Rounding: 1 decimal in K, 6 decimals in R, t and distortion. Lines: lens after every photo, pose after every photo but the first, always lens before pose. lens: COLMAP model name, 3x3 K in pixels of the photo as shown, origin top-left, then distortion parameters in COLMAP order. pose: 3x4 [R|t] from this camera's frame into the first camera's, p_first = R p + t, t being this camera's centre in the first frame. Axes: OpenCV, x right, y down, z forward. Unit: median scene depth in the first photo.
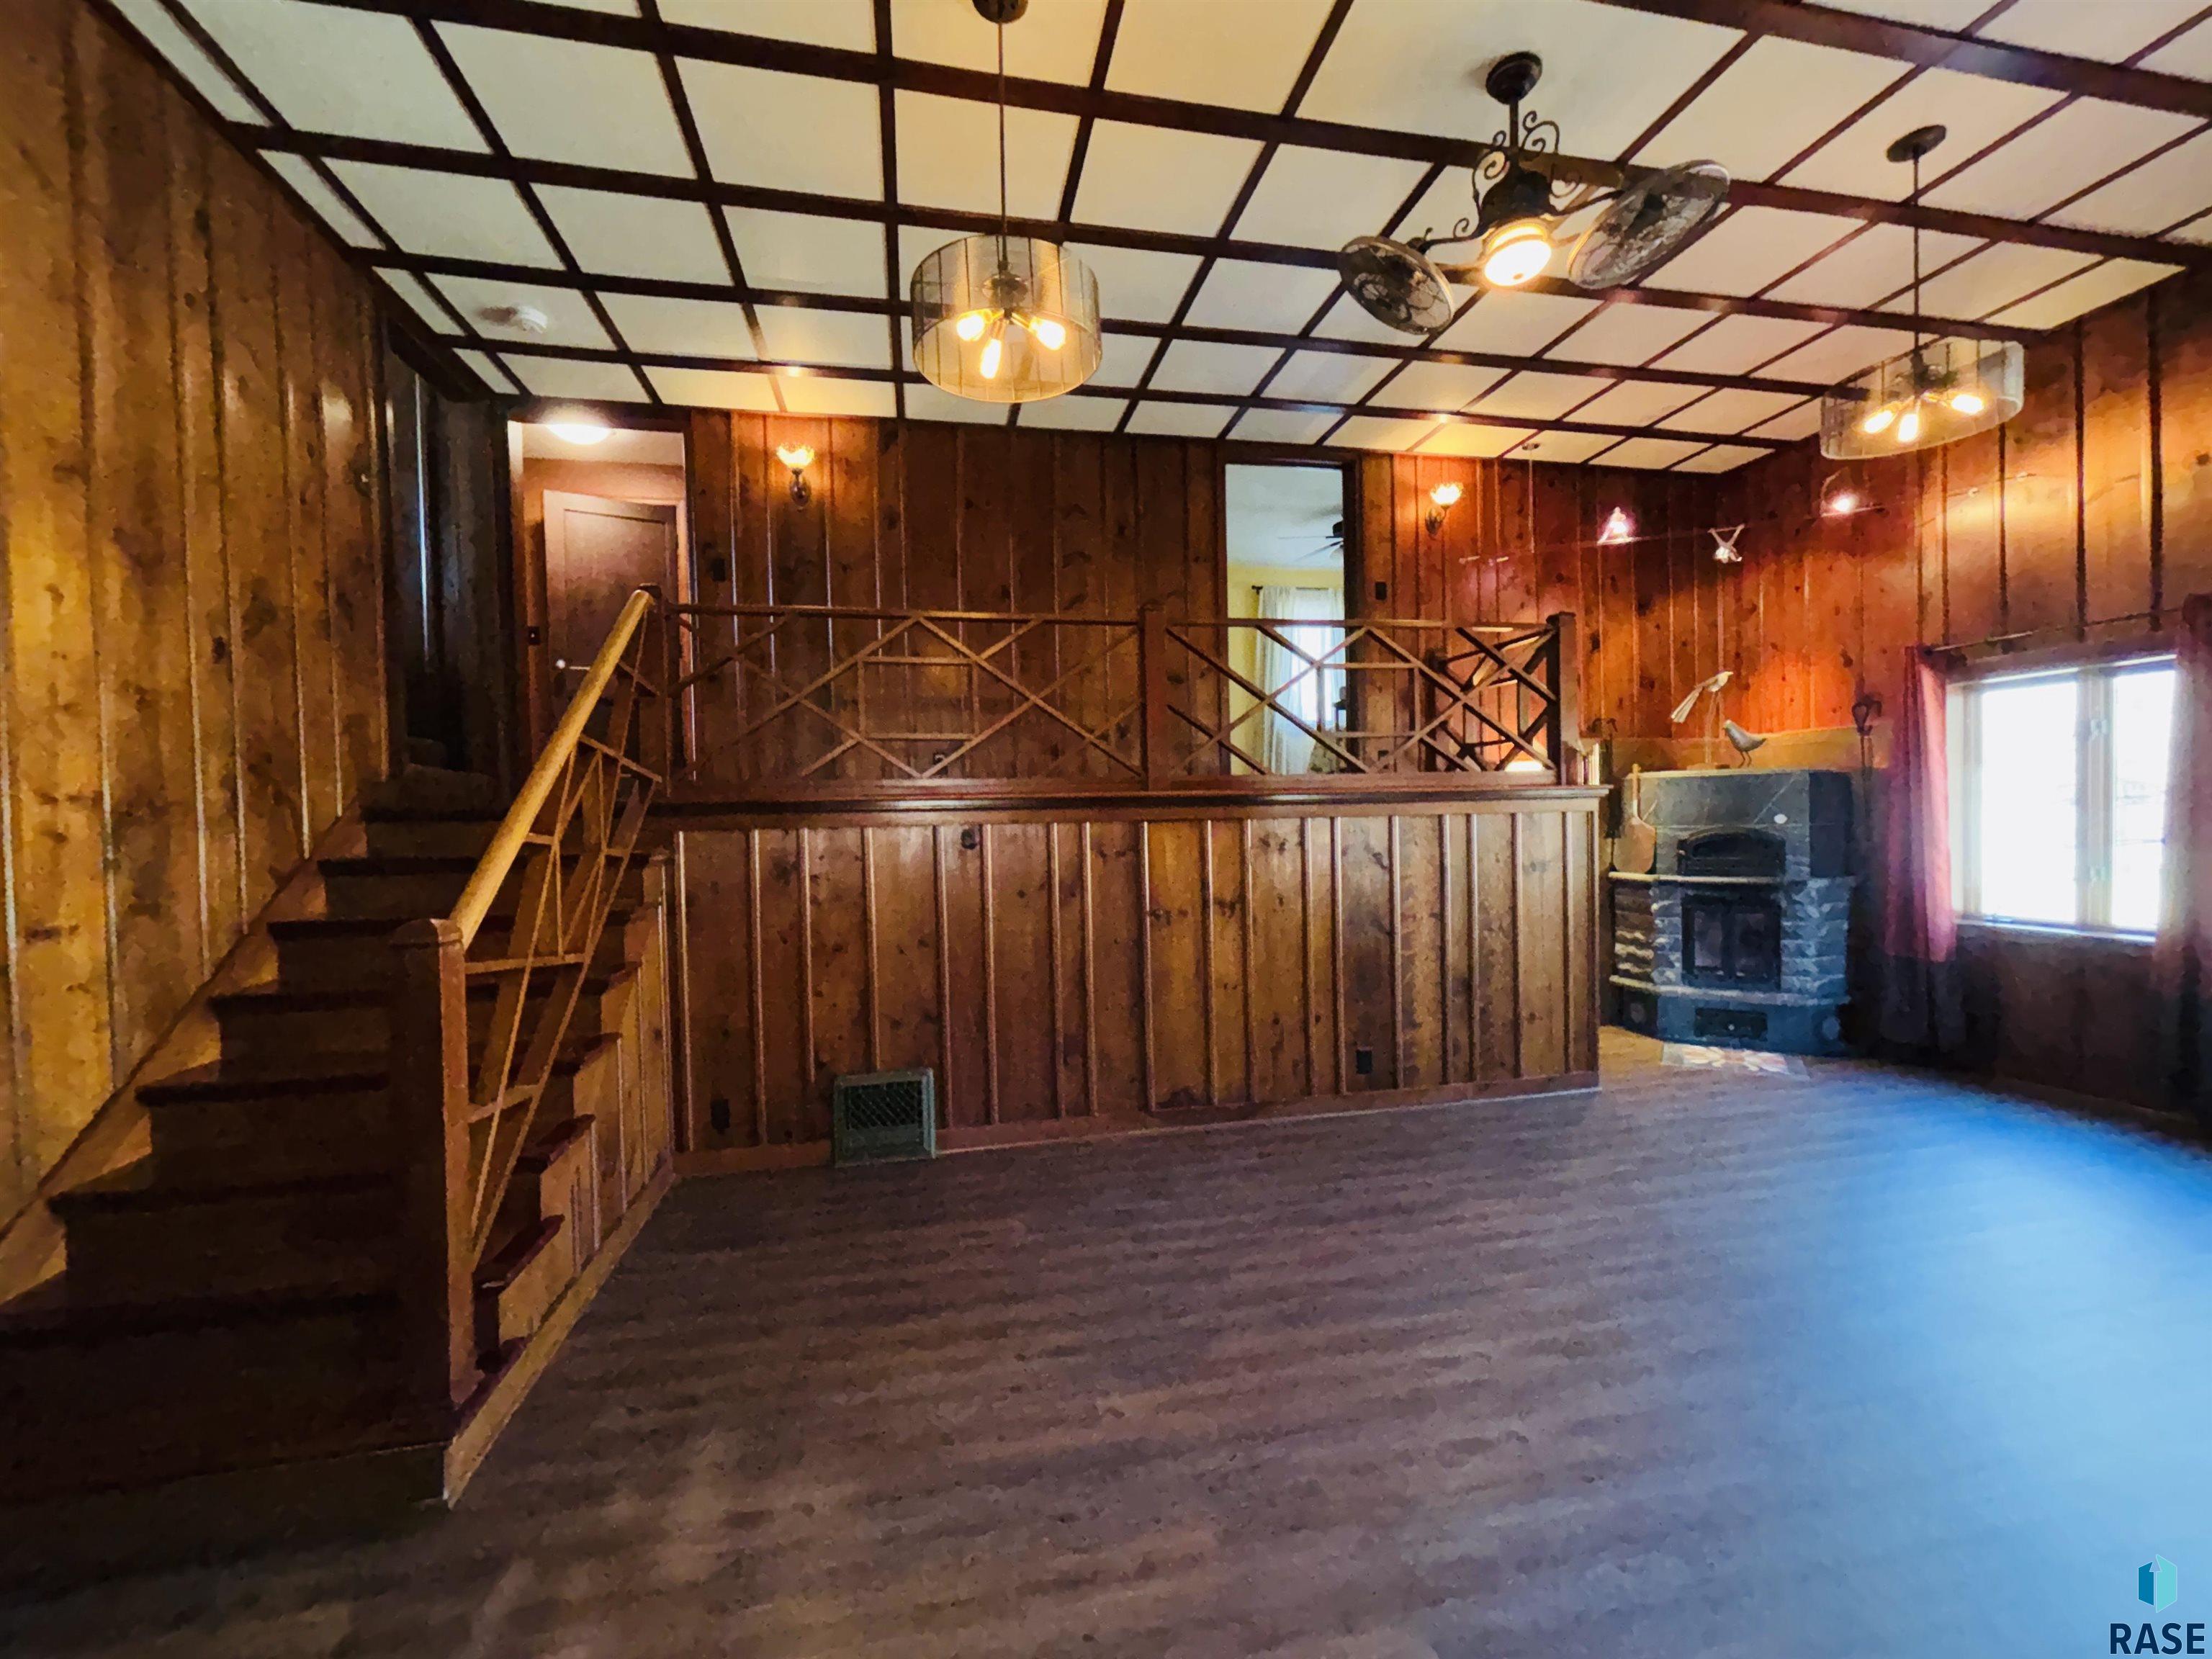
lens RADIAL K [[889.2, 0, 1106.0], [0, 889.2, 829.5], [0, 0, 1]] dist [-0.008359, 0.000159]
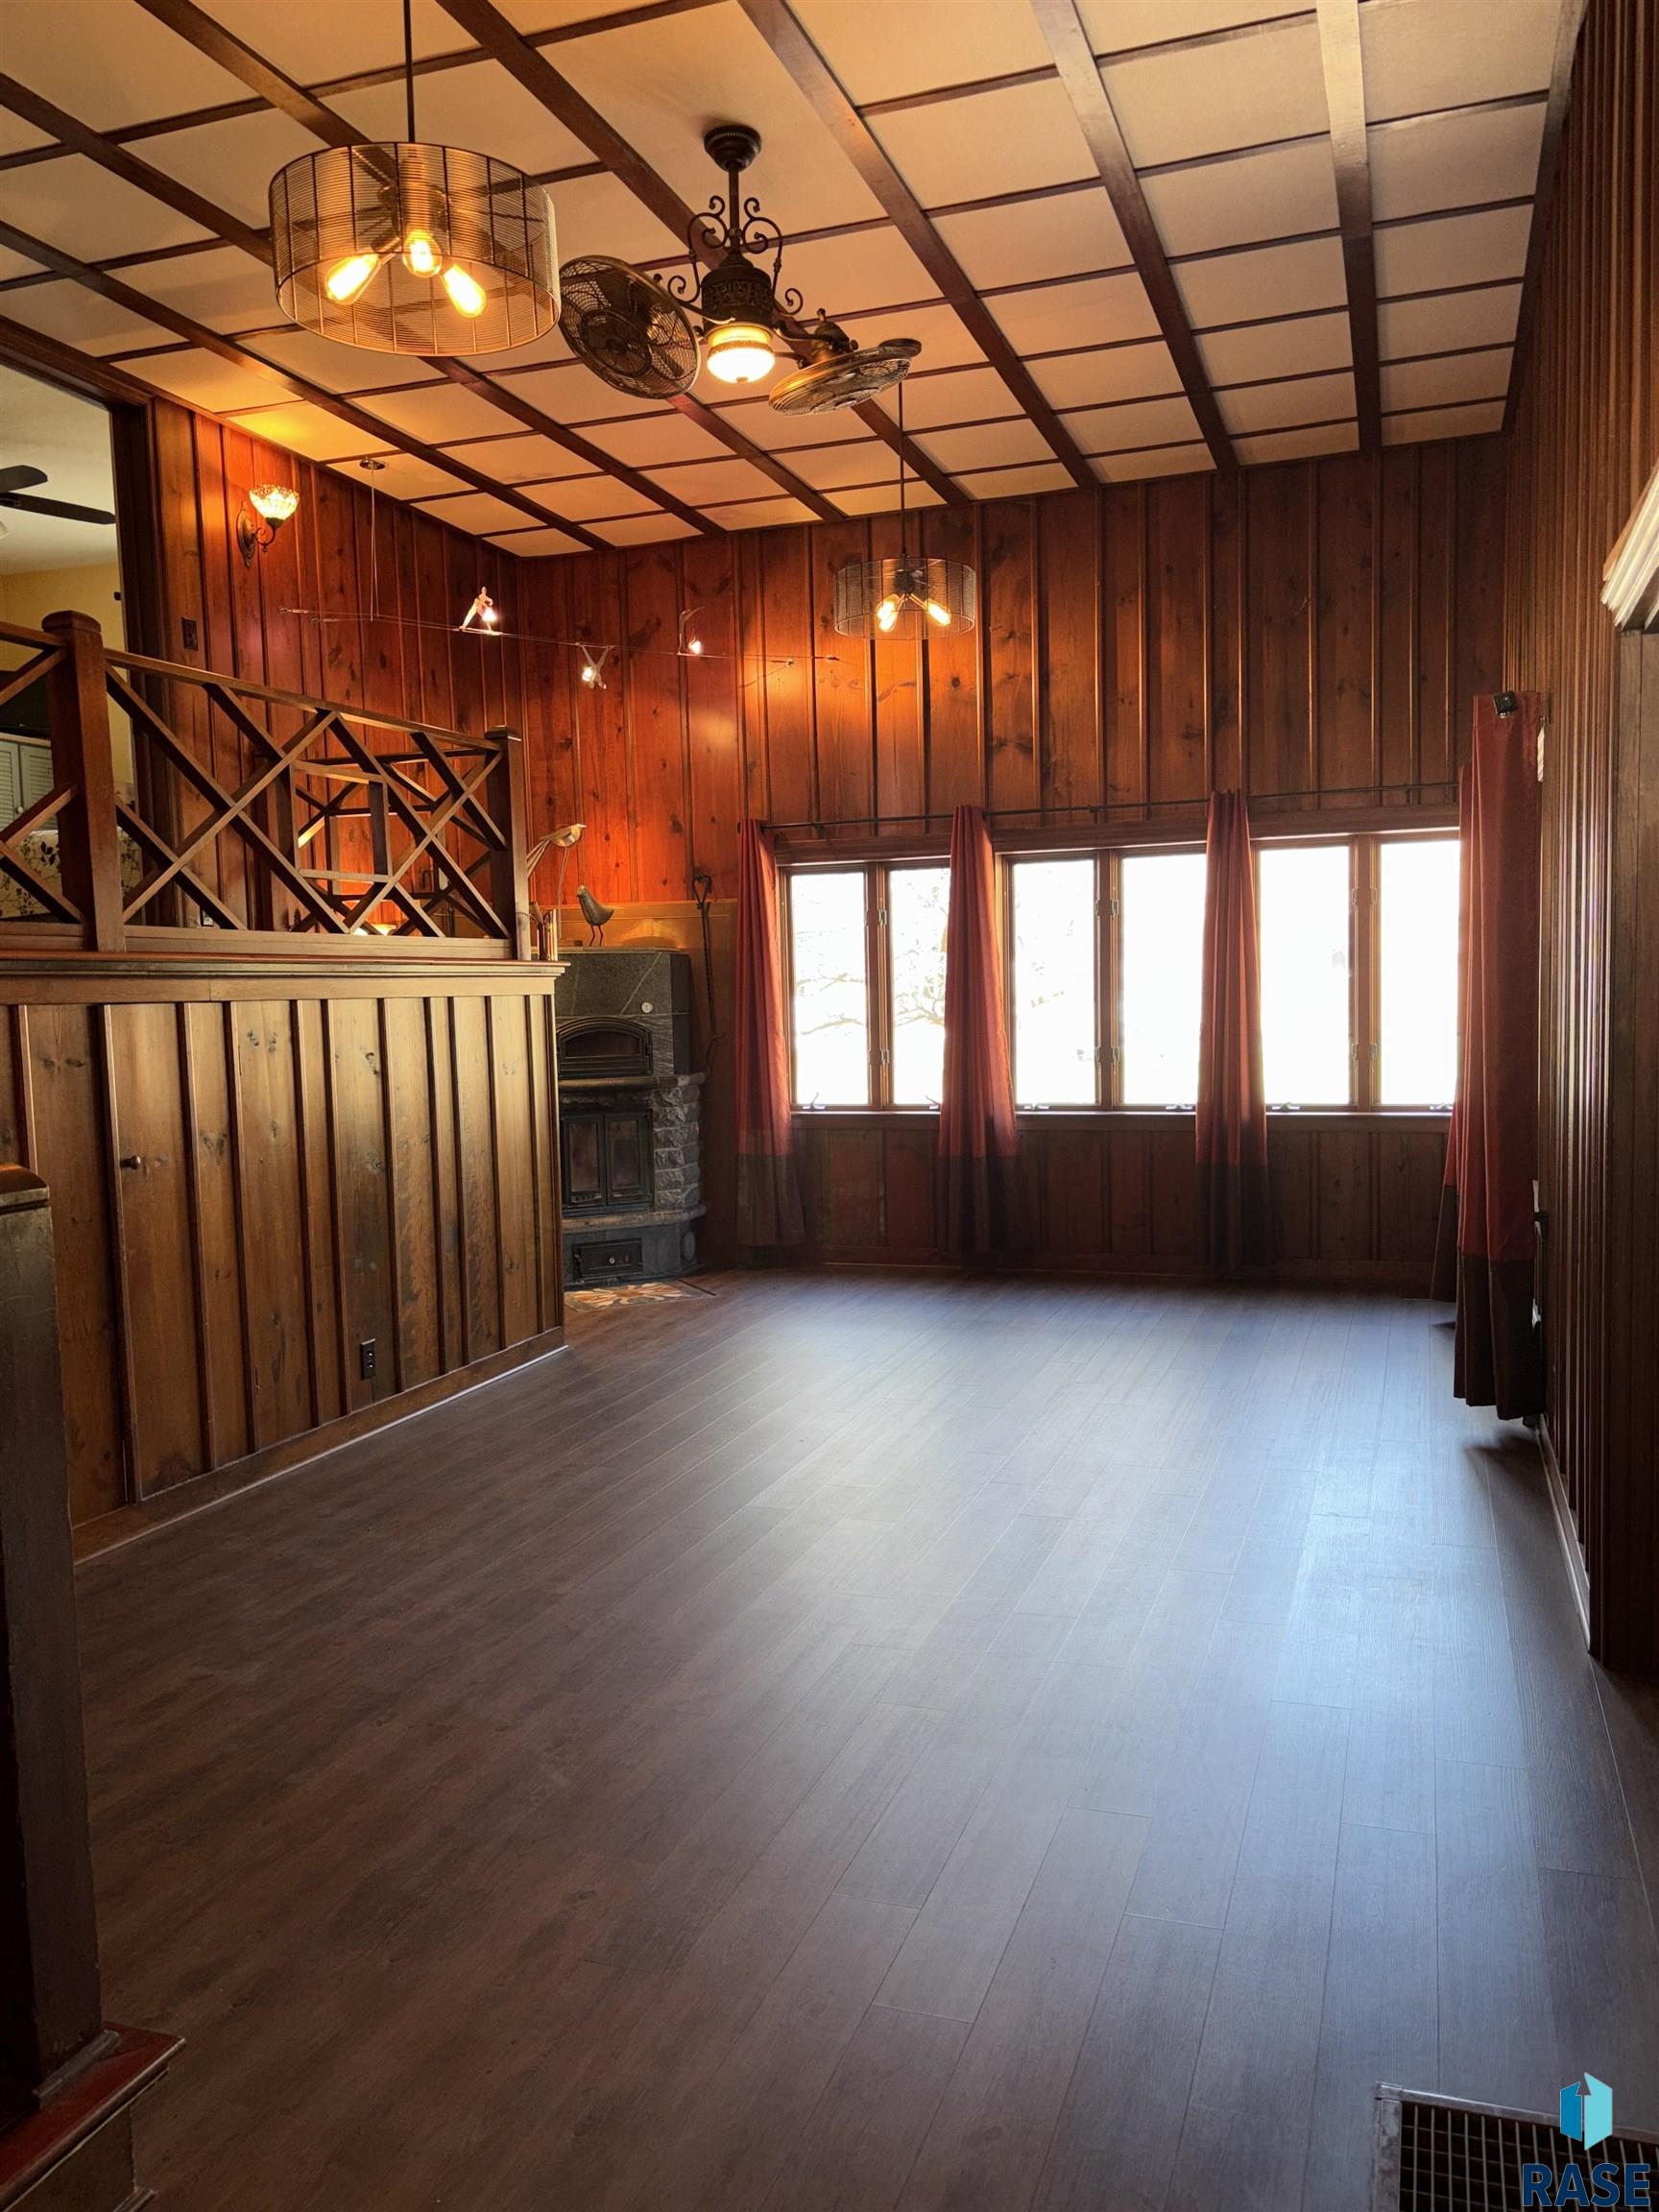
lens RADIAL K [[1649.7, 0, 829.5], [0, 1649.7, 1106.0], [0, 0, 1]] dist [0.033951, -0.046065]
pose [[0.516768, -0.052508, 0.854514, -0.569773], [0.025407, 0.998618, 0.045998, 0.016887], [-0.855748, -0.002060, 0.517388, 0.040157]]
